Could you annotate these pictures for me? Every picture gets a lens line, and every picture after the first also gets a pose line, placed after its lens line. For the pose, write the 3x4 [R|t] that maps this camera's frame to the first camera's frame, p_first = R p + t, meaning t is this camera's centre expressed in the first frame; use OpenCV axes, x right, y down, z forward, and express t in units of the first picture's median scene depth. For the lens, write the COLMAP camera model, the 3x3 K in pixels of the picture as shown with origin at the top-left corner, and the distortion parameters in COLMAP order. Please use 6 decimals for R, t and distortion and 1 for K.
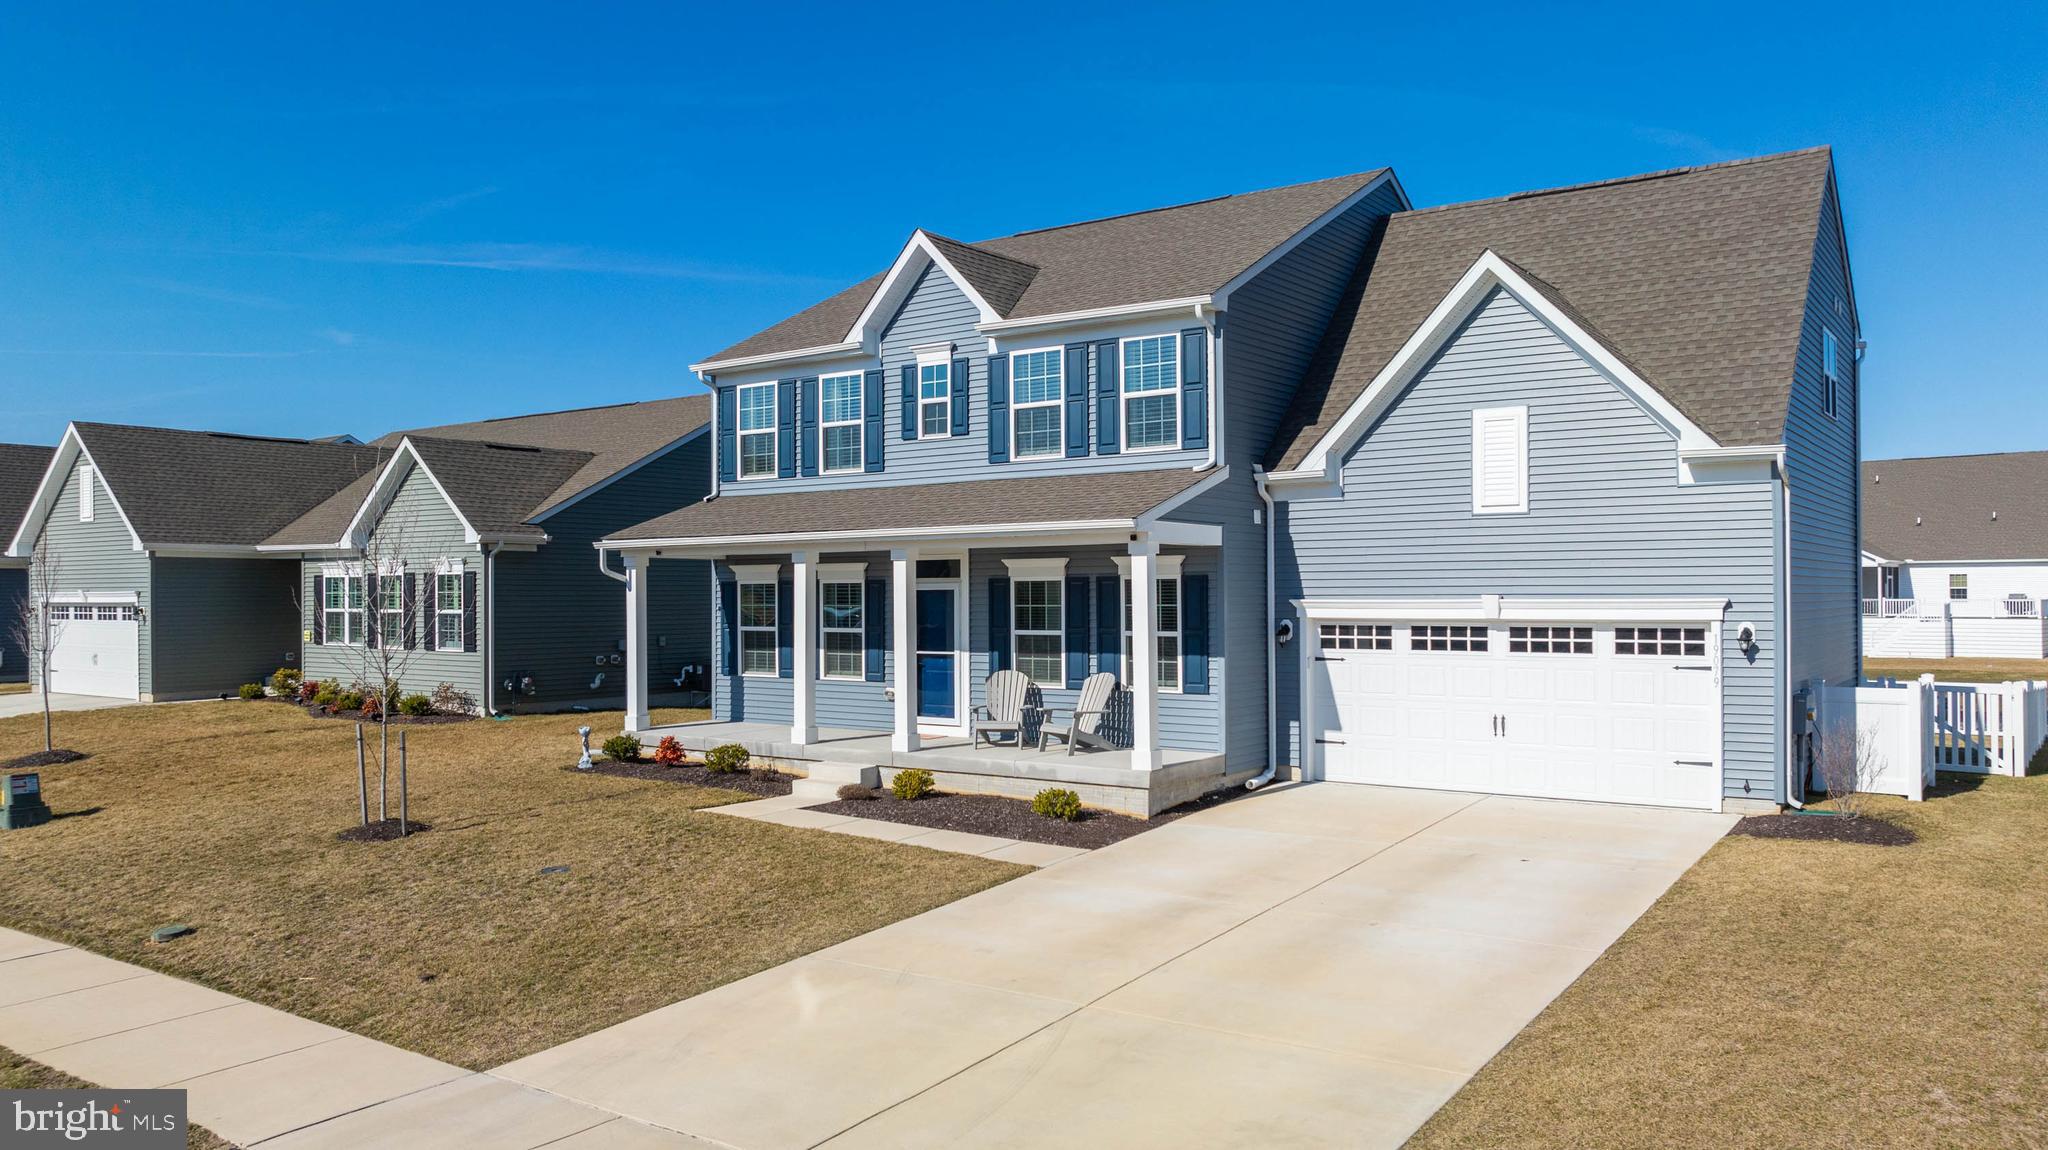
lens RADIAL K [[1478.1, 0, 1020.0], [0, 1478.1, 587.0], [0, 0, 1]] dist [-0.017376, -0.002472]
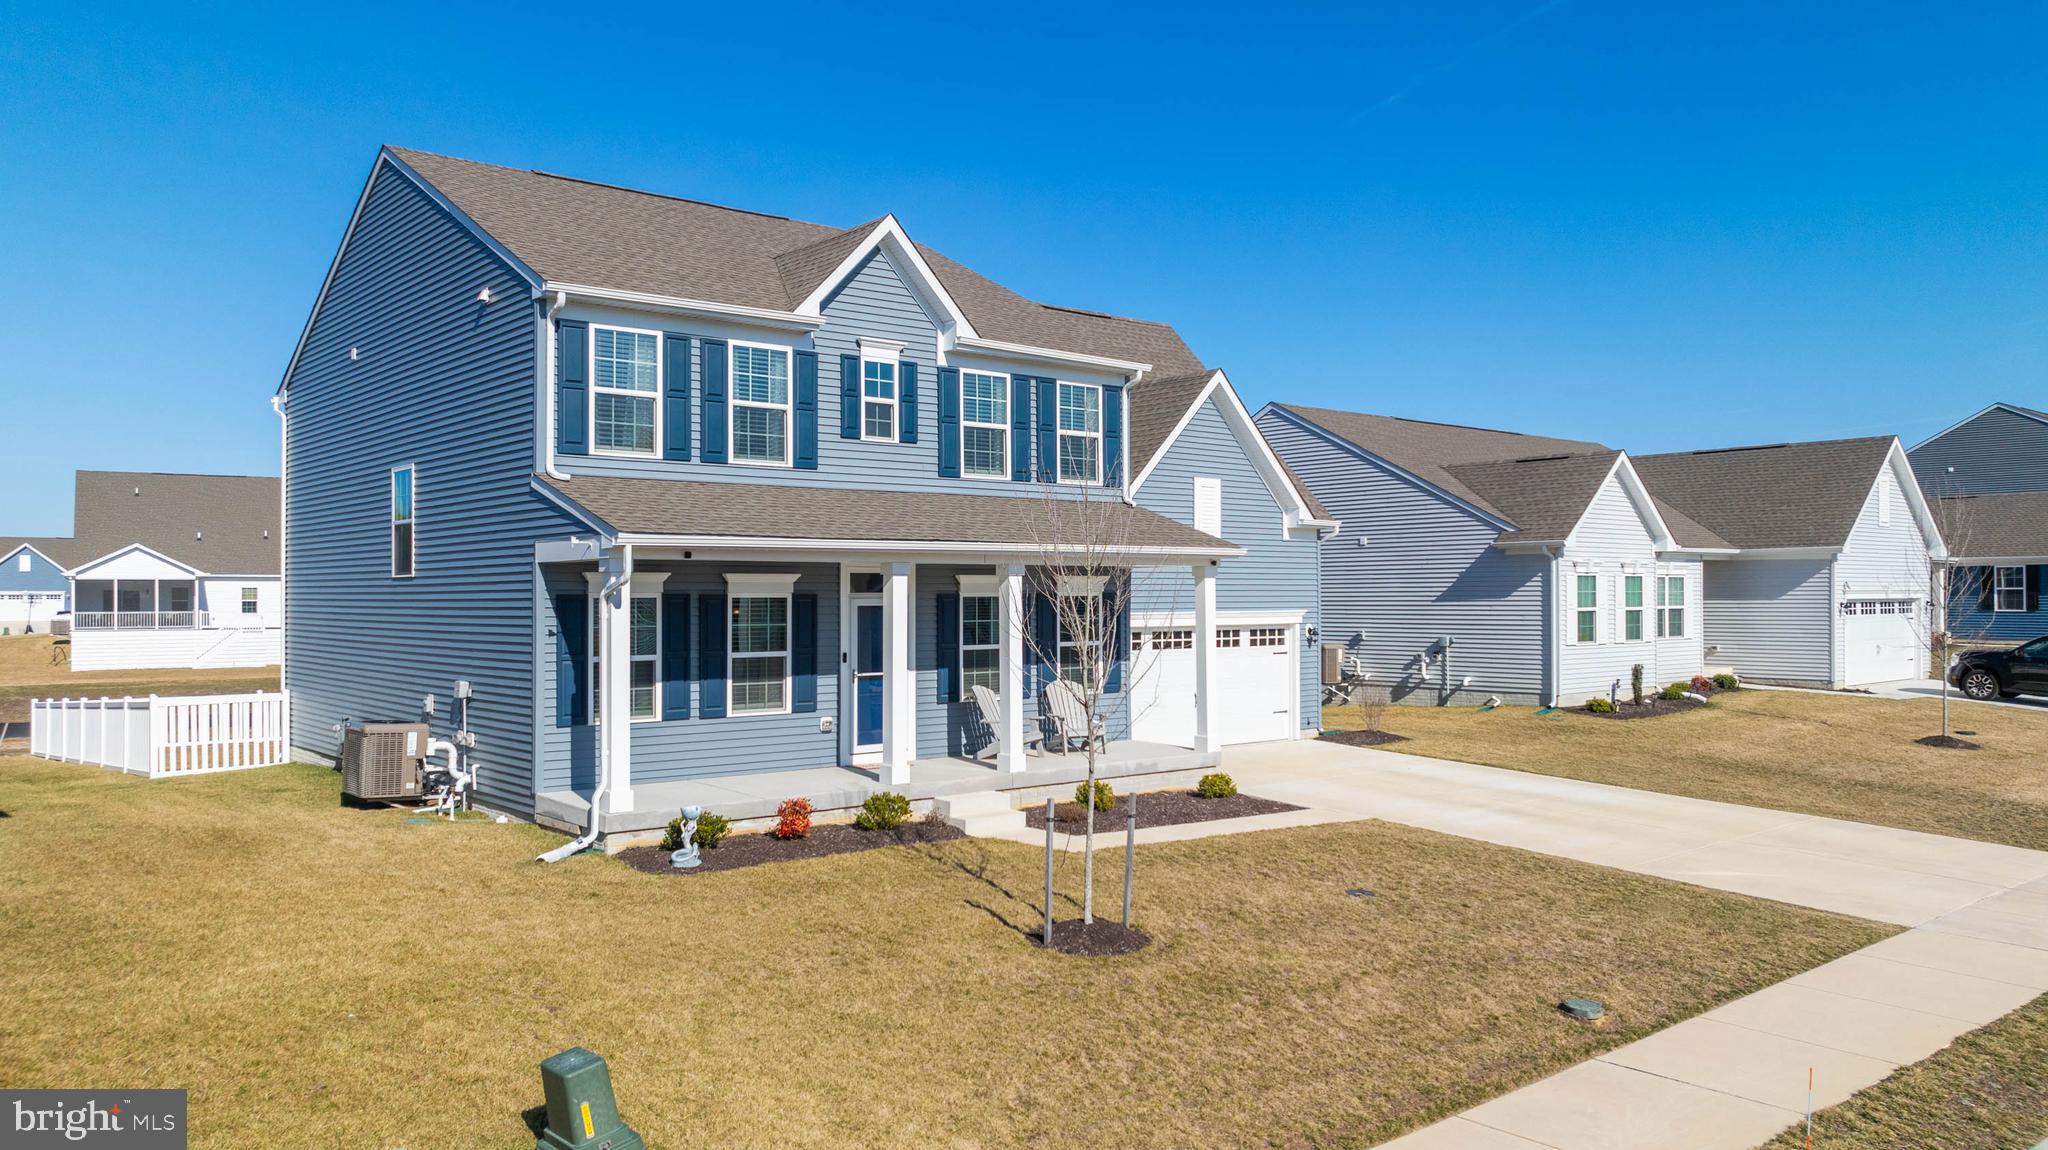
lens RADIAL K [[1478.1, 0, 1020.0], [0, 1478.1, 587.0], [0, 0, 1]] dist [-0.017376, -0.002472]
pose [[0.245508, 0.010119, 0.969342, -0.970971], [-0.001925, 0.999949, -0.009951, -0.000680], [-0.969393, 0.000577, 0.245515, 0.718098]]
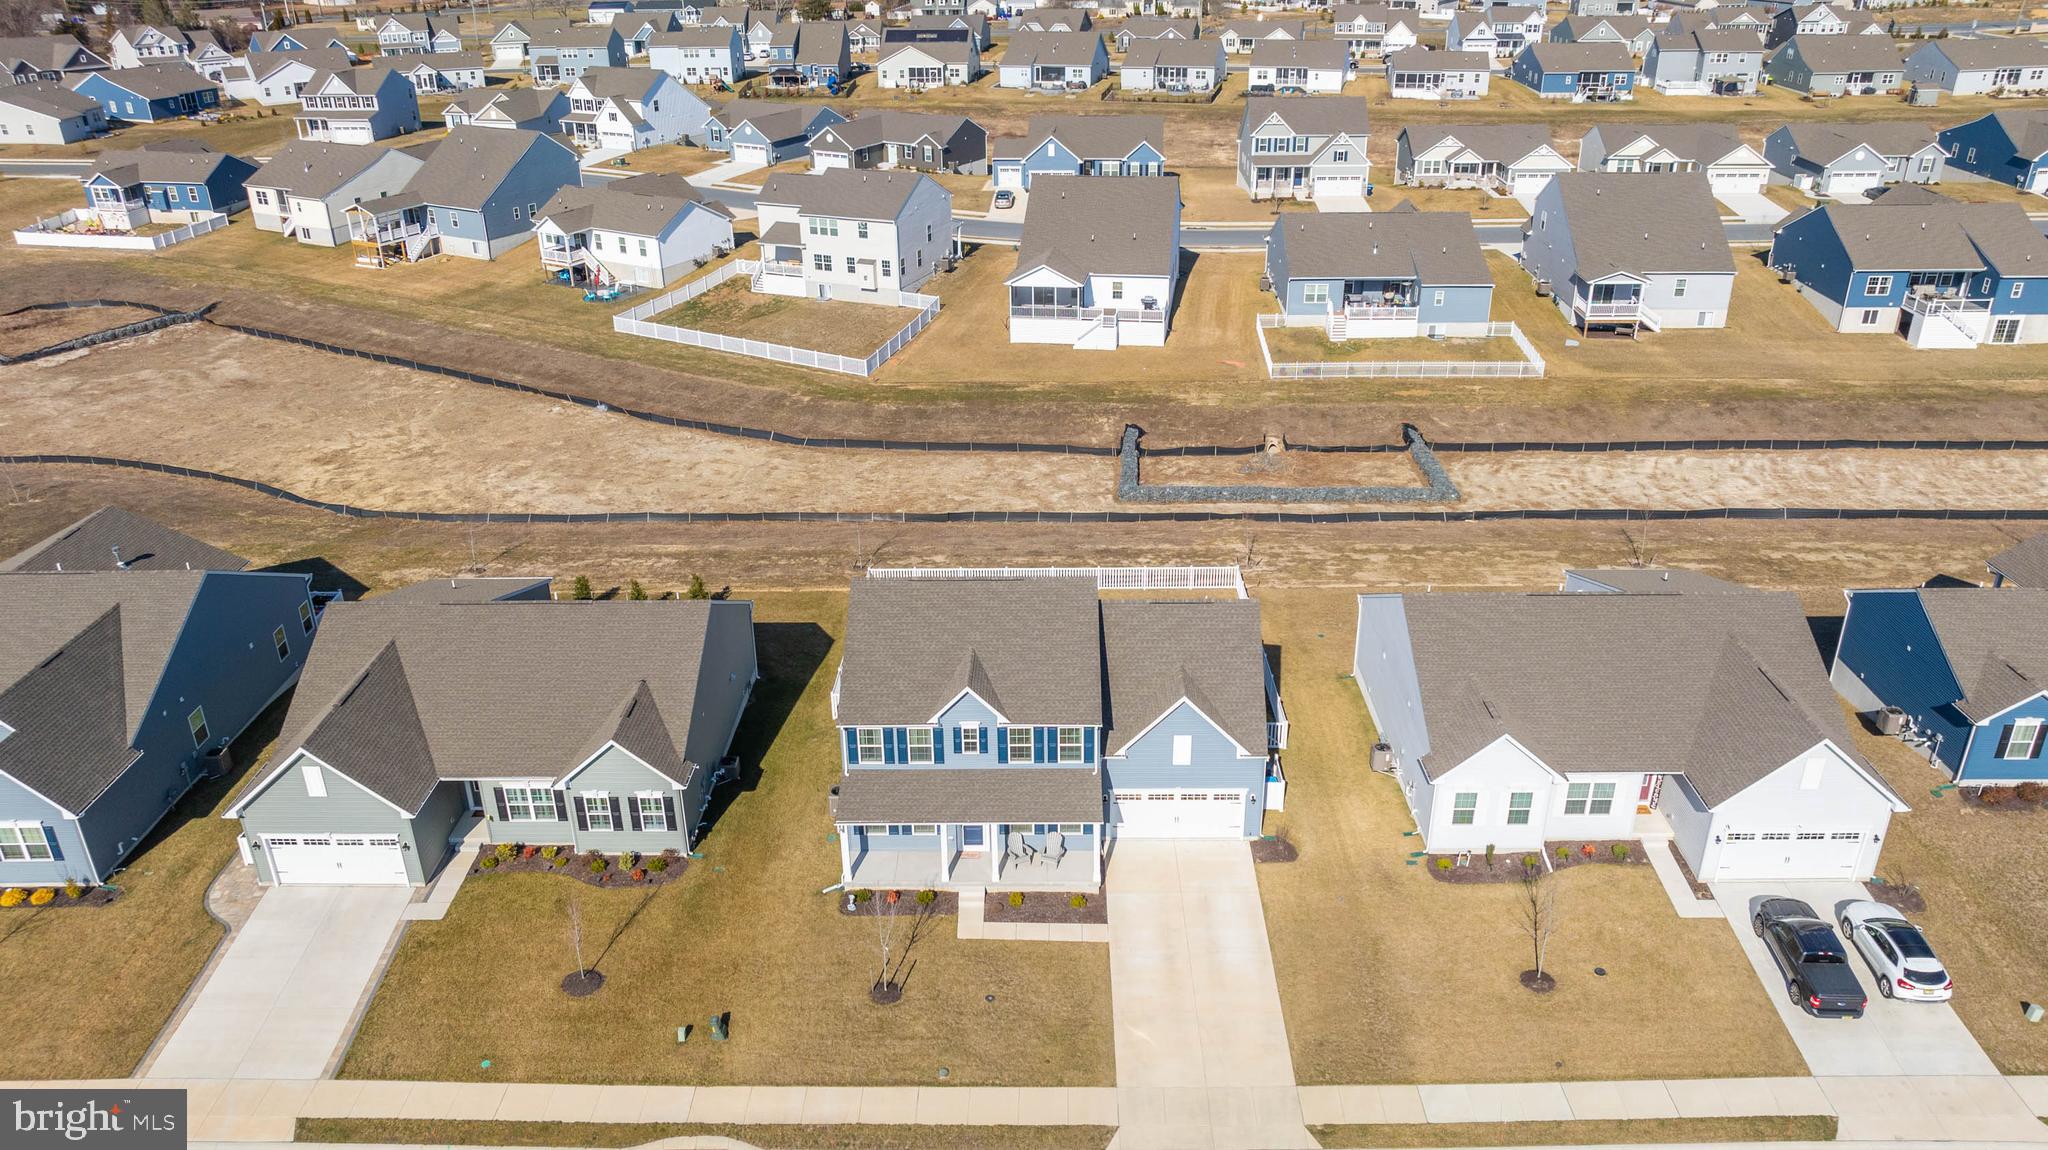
lens RADIAL K [[1478.1, 0, 1020.0], [0, 1478.1, 587.0], [0, 0, 1]] dist [-0.017376, -0.002472]
pose [[0.820906, -0.254152, 0.511390, -1.249385], [0.006720, 0.899742, 0.436370, -1.508500], [-0.571023, -0.354782, 0.740312, -0.834820]]
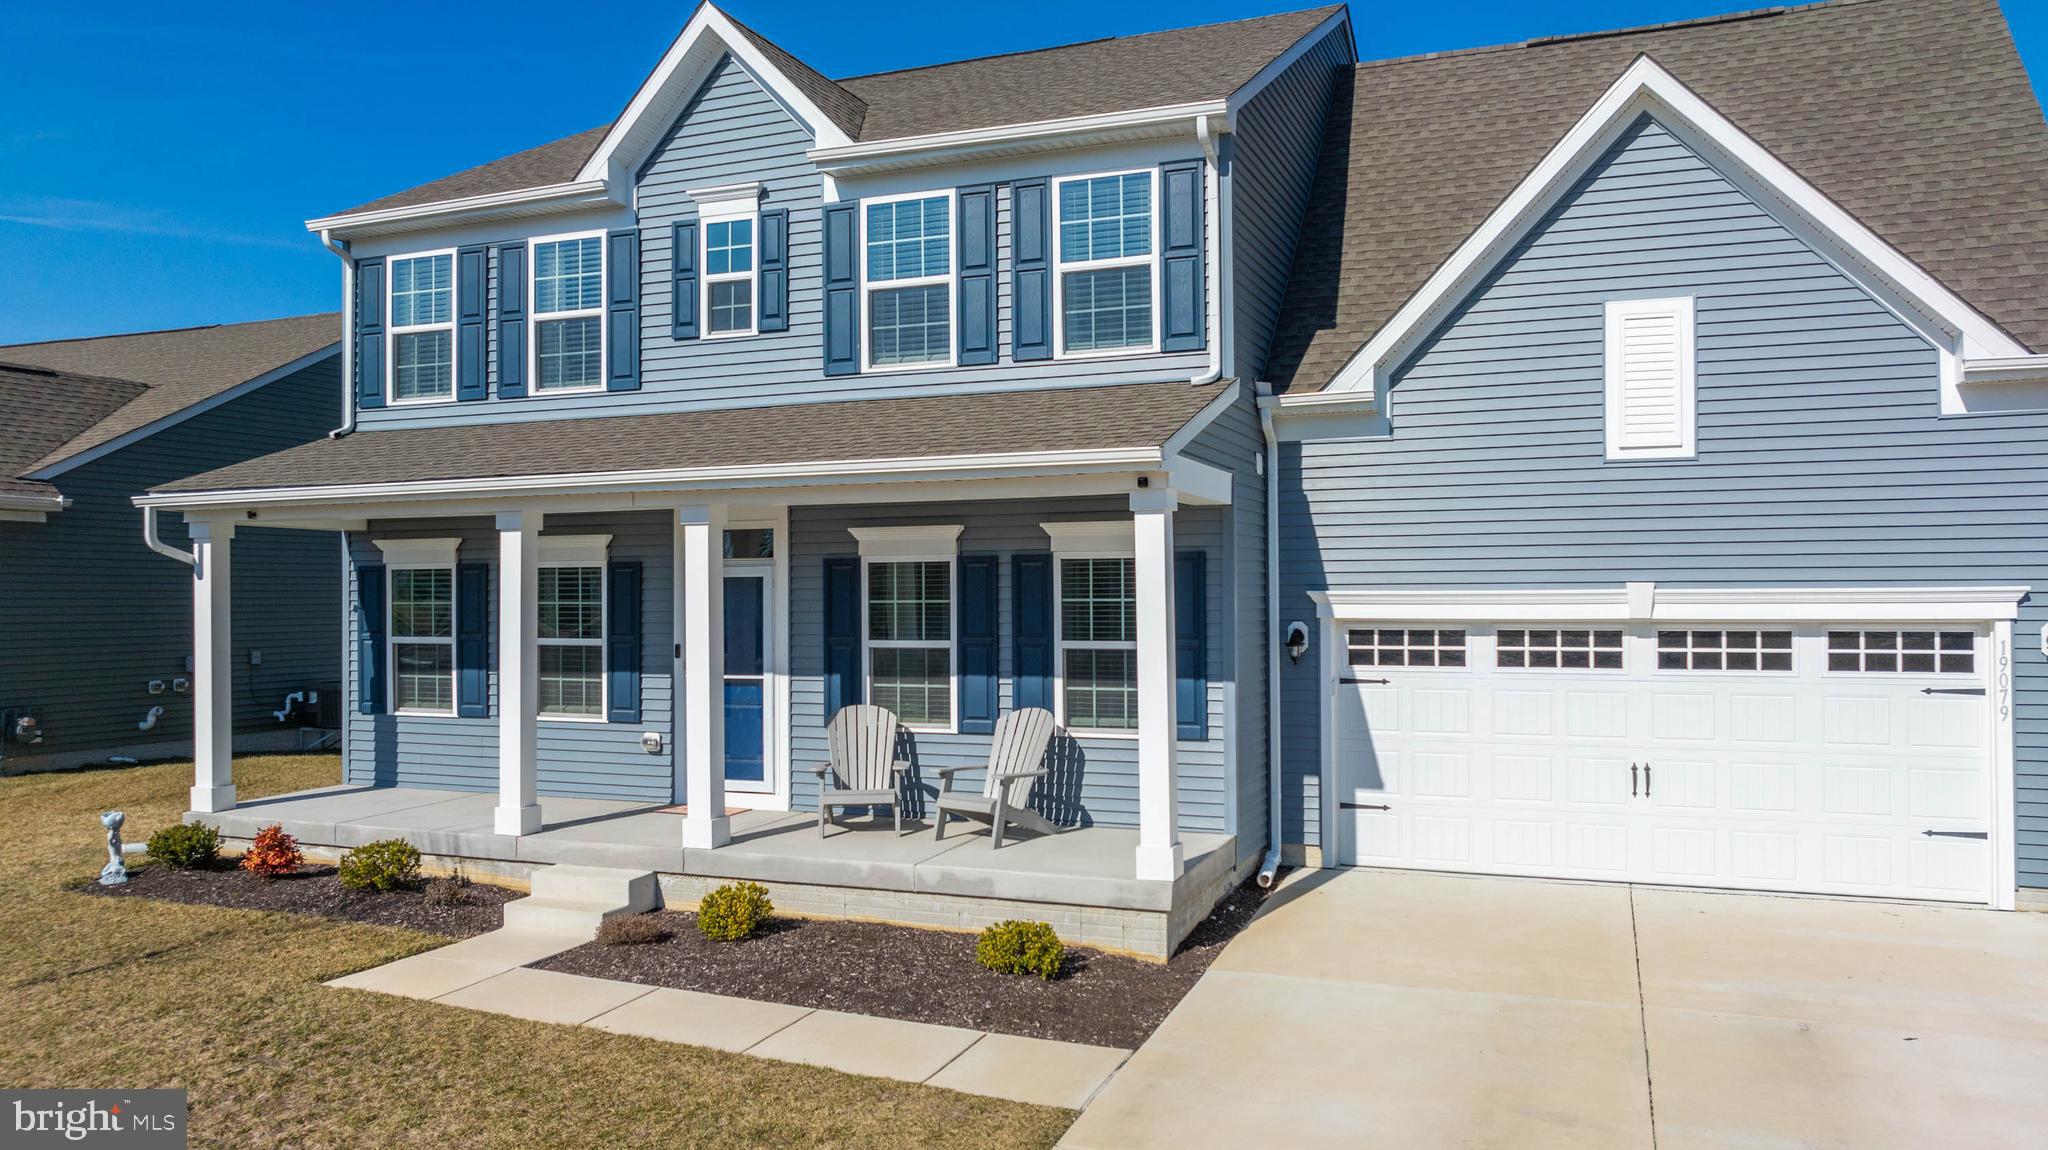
lens RADIAL K [[1478.1, 0, 1020.0], [0, 1478.1, 587.0], [0, 0, 1]] dist [-0.017376, -0.002472]
pose [[0.970362, 0.001044, 0.241655, -0.093502], [-0.000556, 0.999998, -0.002090, 0.007702], [-0.241657, 0.001894, 0.970360, 0.373772]]
